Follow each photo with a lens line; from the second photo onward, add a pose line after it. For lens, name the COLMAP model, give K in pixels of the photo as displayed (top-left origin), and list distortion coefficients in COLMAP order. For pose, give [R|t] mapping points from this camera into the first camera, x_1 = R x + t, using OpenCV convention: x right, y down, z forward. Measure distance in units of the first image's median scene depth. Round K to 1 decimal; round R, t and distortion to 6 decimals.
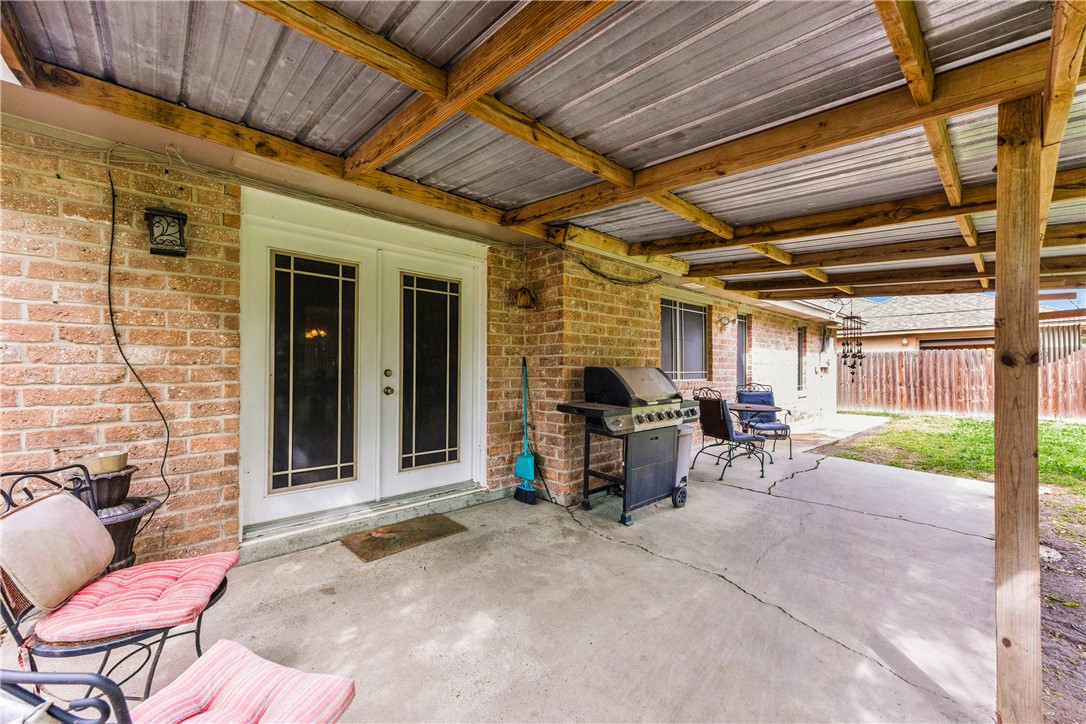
lens RADIAL K [[424.3, 0, 542.5], [0, 424.3, 363.0], [0, 0, 1]] dist [0.003854, 0.000106]
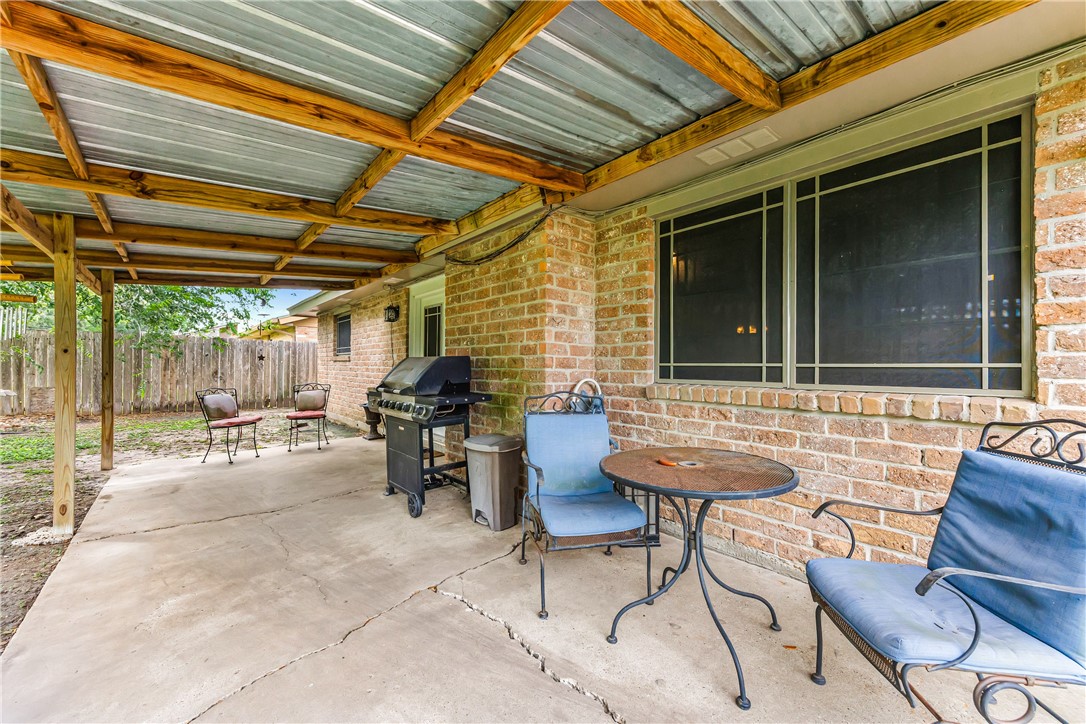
lens RADIAL K [[424.3, 0, 542.7], [0, 424.3, 360.6], [0, 0, 1]] dist [0.003854, 0.000106]
pose [[-0.030431, -0.010634, -0.999480, 1.049474], [0.012677, 0.999859, -0.011024, 0.028535], [0.999456, -0.013006, -0.030292, 1.142608]]
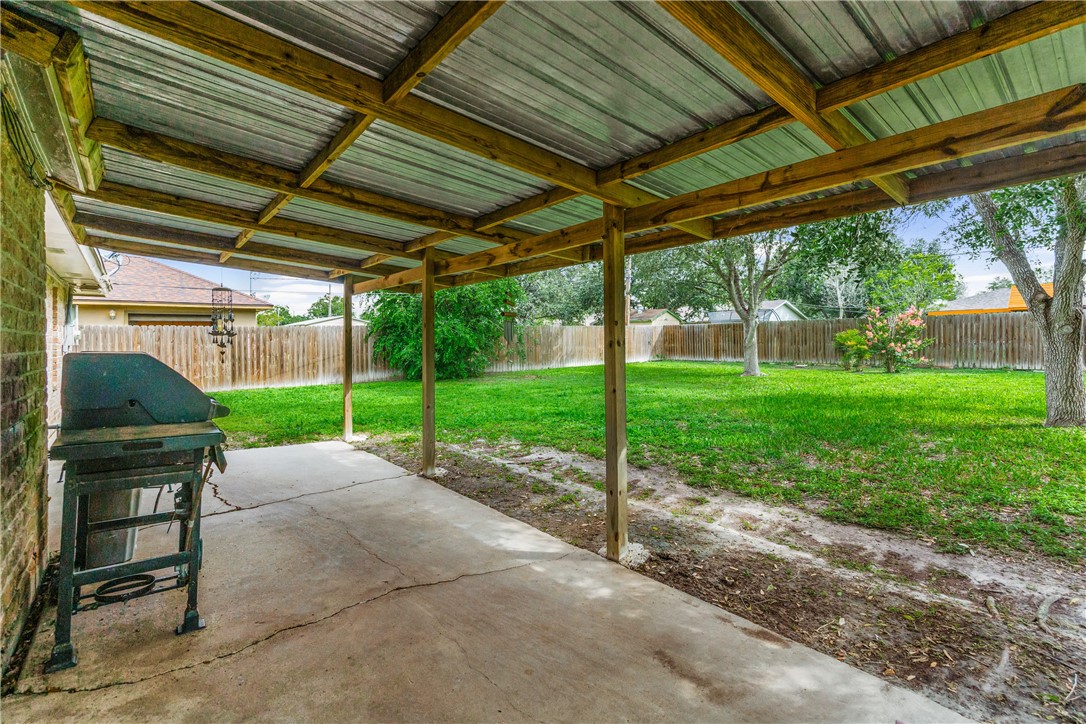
lens RADIAL K [[488.5, 0, 547.4], [0, 488.5, 342.9], [0, 0, 1]] dist [-0.005035, -0.000602]
pose [[0.031757, -0.006572, 0.999474, -0.343705], [-0.003486, 0.999972, 0.006686, -0.008192], [-0.999490, -0.003697, 0.031734, 0.397055]]
